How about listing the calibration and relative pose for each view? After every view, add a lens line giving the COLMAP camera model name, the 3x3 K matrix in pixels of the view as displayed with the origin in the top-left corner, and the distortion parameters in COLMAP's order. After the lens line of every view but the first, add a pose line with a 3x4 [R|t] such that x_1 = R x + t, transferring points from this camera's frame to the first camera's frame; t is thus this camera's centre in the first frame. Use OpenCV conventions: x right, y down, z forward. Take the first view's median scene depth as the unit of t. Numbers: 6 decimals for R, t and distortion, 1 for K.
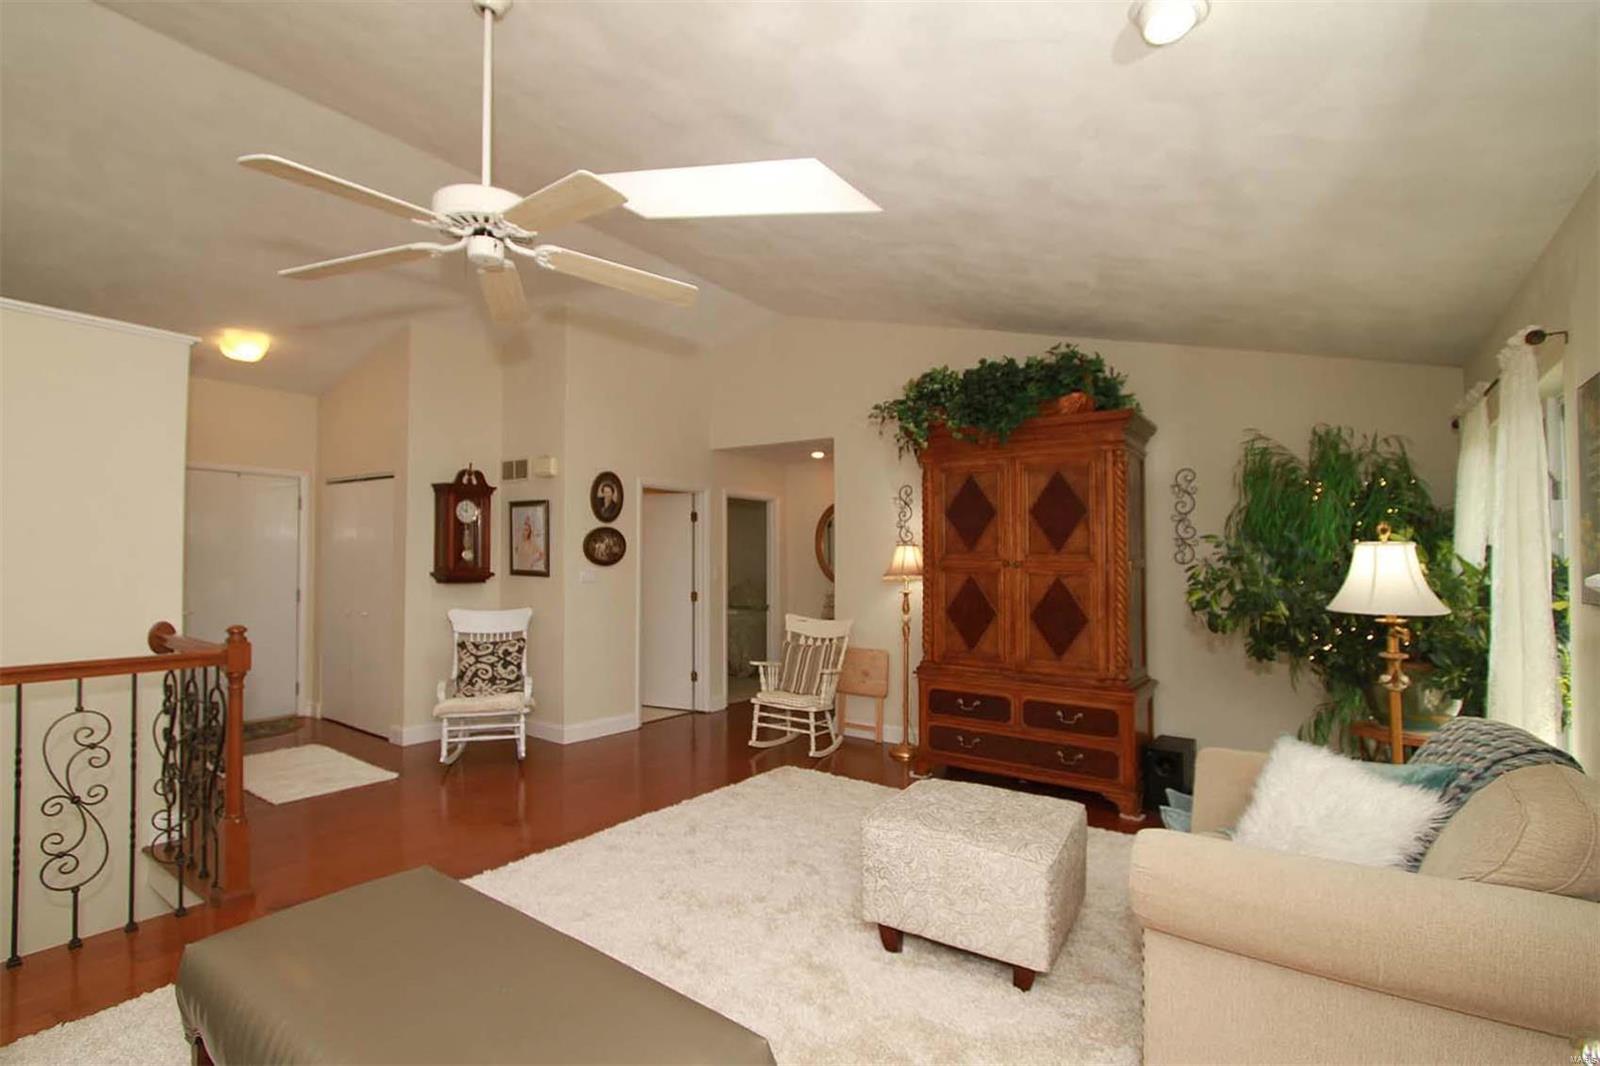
lens RADIAL K [[736.9, 0, 775.3], [0, 736.9, 547.1], [0, 0, 1]] dist [-0.012297, 0.002140]
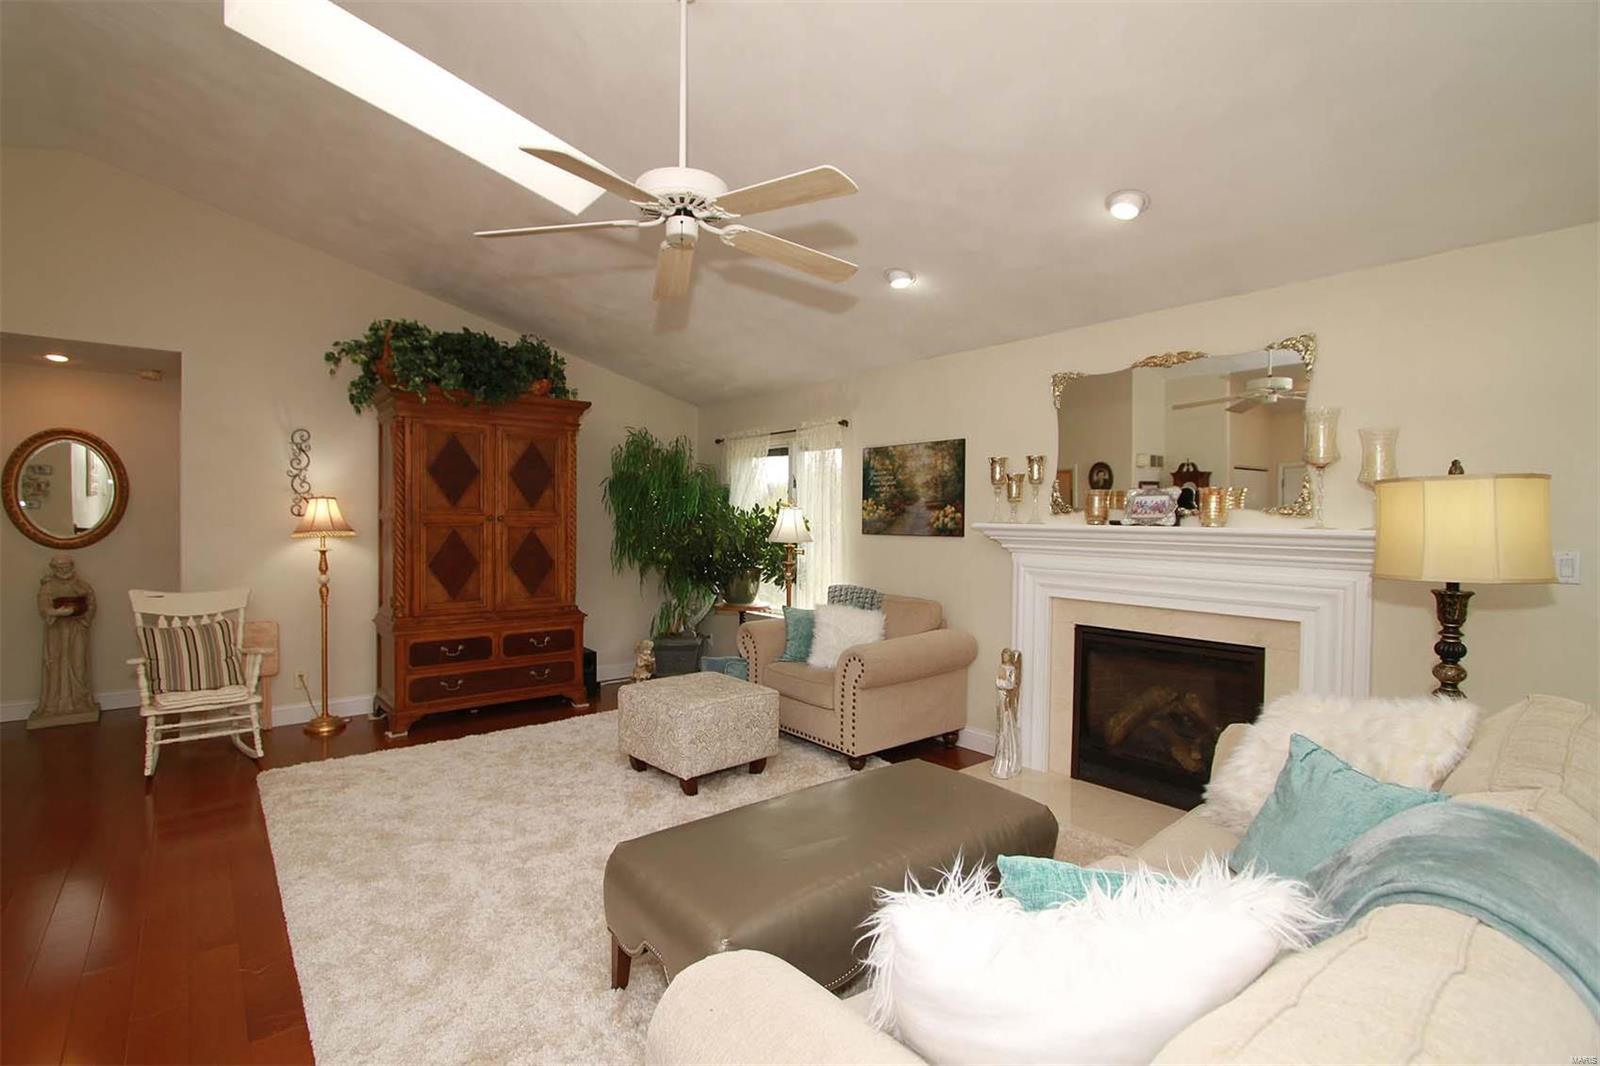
lens RADIAL K [[736.9, 0, 789.2], [0, 736.9, 523.7], [0, 0, 1]] dist [-0.012297, 0.002140]
pose [[0.255512, -0.012907, 0.966720, -0.571571], [-0.021424, 0.999590, 0.019008, -0.000012], [-0.966568, -0.025568, 0.255131, 0.234425]]
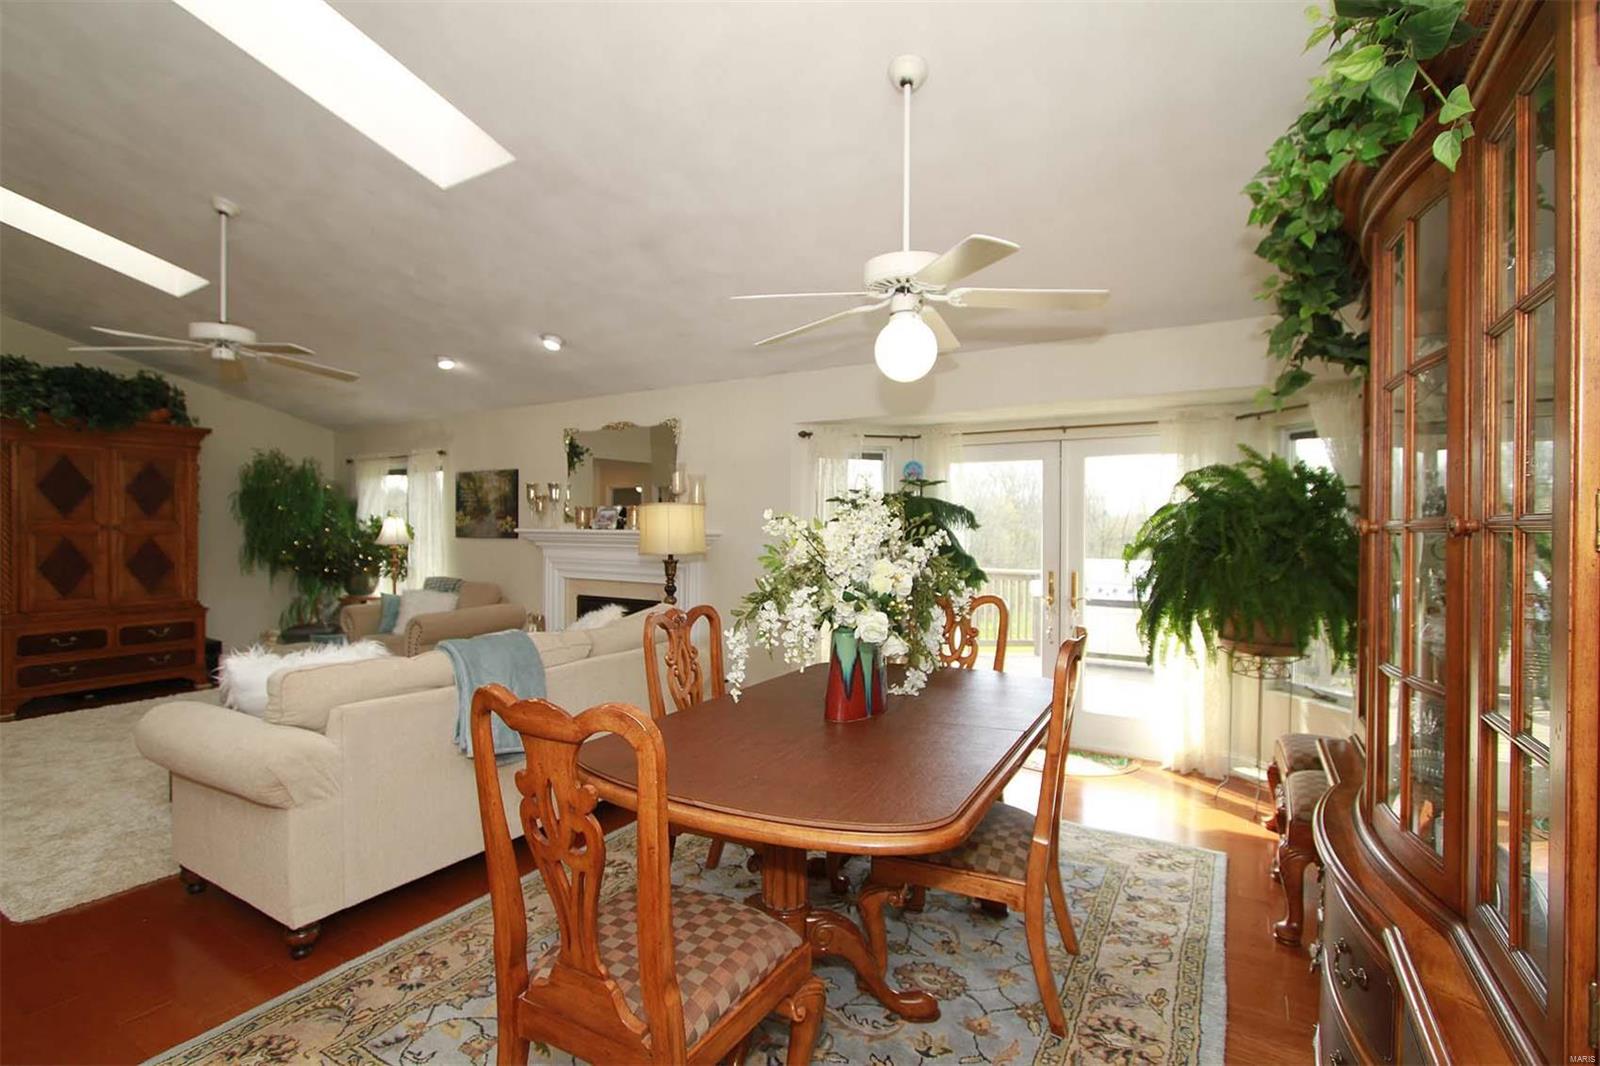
lens RADIAL K [[736.9, 0, 790.6], [0, 736.9, 525.7], [0, 0, 1]] dist [-0.012297, 0.002140]
pose [[-0.081373, -0.007440, 0.996656, -0.944138], [-0.019160, 0.999799, 0.005899, -0.009564], [-0.996500, -0.018616, -0.081500, -0.100015]]
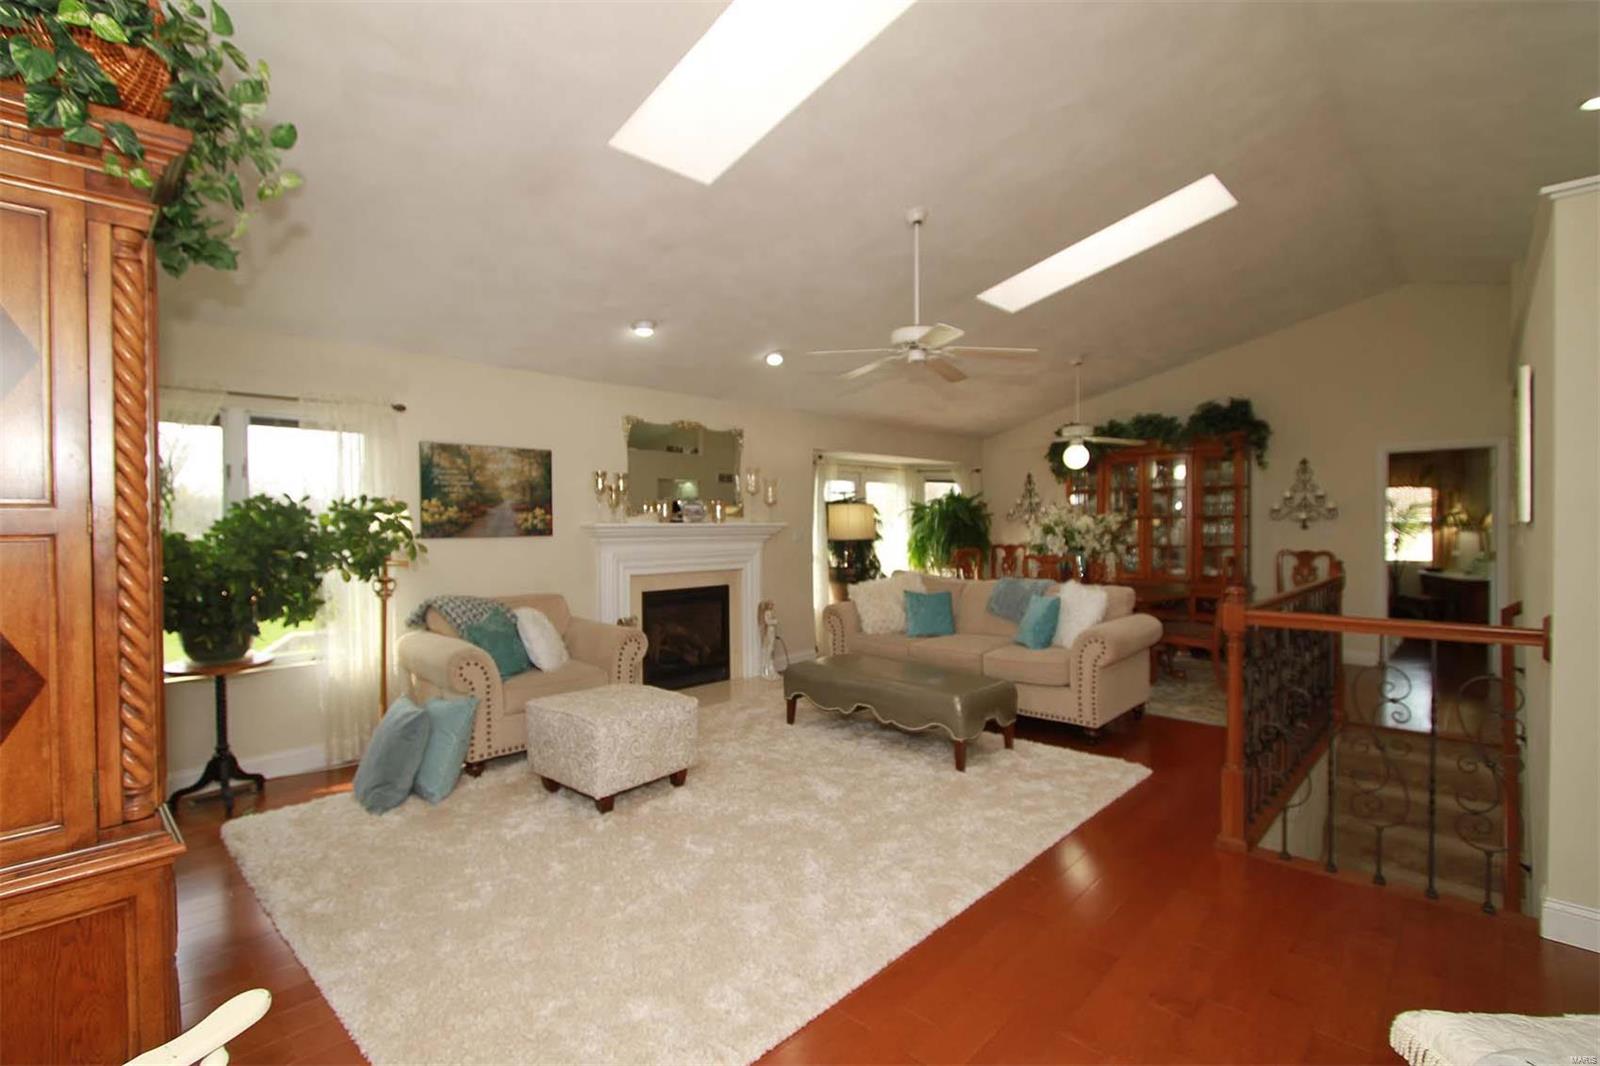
lens RADIAL K [[736.9, 0, 796.9], [0, 736.9, 524.8], [0, 0, 1]] dist [-0.012297, 0.002140]
pose [[-0.991230, 0.005617, 0.132031, -0.138782], [0.003246, 0.999830, -0.018169, 0.032380], [-0.132111, -0.017582, -0.991079, 1.215402]]
